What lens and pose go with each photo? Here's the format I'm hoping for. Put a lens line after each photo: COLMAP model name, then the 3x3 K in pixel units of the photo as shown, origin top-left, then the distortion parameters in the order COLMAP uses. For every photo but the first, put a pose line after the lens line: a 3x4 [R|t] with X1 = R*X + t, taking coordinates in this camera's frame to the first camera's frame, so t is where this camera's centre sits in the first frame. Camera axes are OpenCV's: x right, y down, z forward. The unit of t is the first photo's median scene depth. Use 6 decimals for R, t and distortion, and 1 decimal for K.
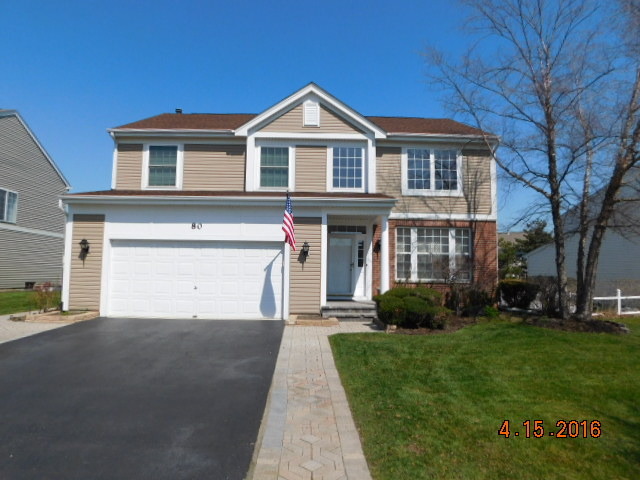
lens RADIAL K [[438.0, 0, 319.9], [0, 438.0, 257.3], [0, 0, 1]] dist [-0.064729, -0.000143]
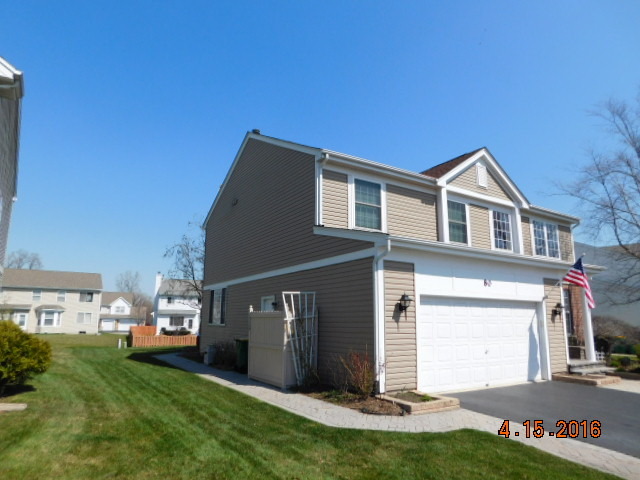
lens RADIAL K [[446.1, 0, 320.0], [0, 446.1, 240.0], [0, 0, 1]] dist [-0.049590, 0.000040]
pose [[0.843580, 0.093122, 0.528868, -0.896249], [-0.019720, 0.989557, -0.142784, -0.017963], [-0.536642, 0.110020, 0.836607, 0.334177]]
